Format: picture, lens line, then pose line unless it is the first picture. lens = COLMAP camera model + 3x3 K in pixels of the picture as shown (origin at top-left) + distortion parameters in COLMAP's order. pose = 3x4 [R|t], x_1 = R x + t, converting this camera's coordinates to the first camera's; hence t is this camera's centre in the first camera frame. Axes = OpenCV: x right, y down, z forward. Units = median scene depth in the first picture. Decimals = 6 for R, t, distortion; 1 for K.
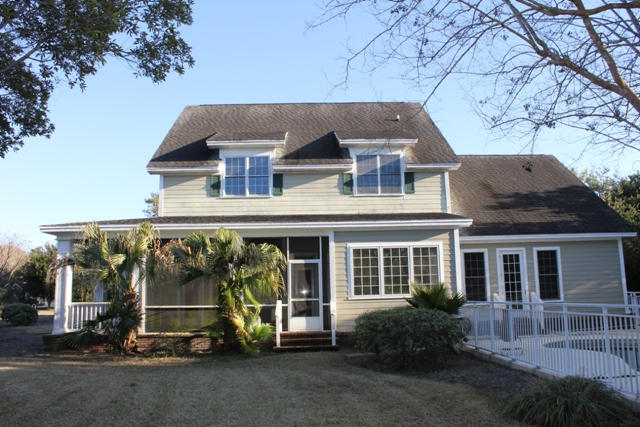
lens RADIAL K [[550.1, 0, 320.9], [0, 550.1, 212.5], [0, 0, 1]] dist [-0.067289, 0.005399]
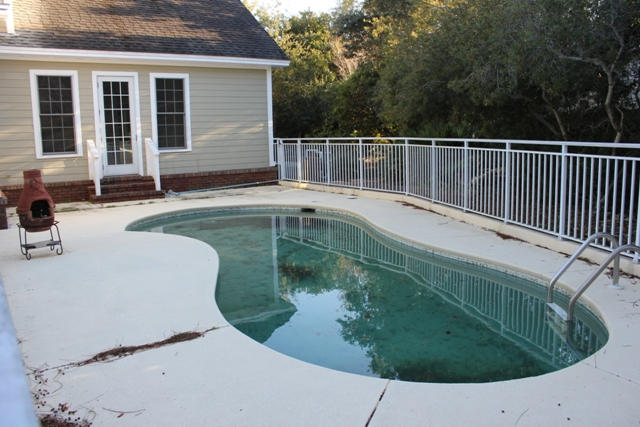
lens RADIAL K [[550.1, 0, 319.4], [0, 550.1, 213.0], [0, 0, 1]] dist [-0.067289, 0.005399]
pose [[0.854228, -0.071483, 0.514961, 0.208533], [-0.074837, 0.963281, 0.257857, 0.042034], [-0.514484, -0.258807, 0.817512, 0.288149]]
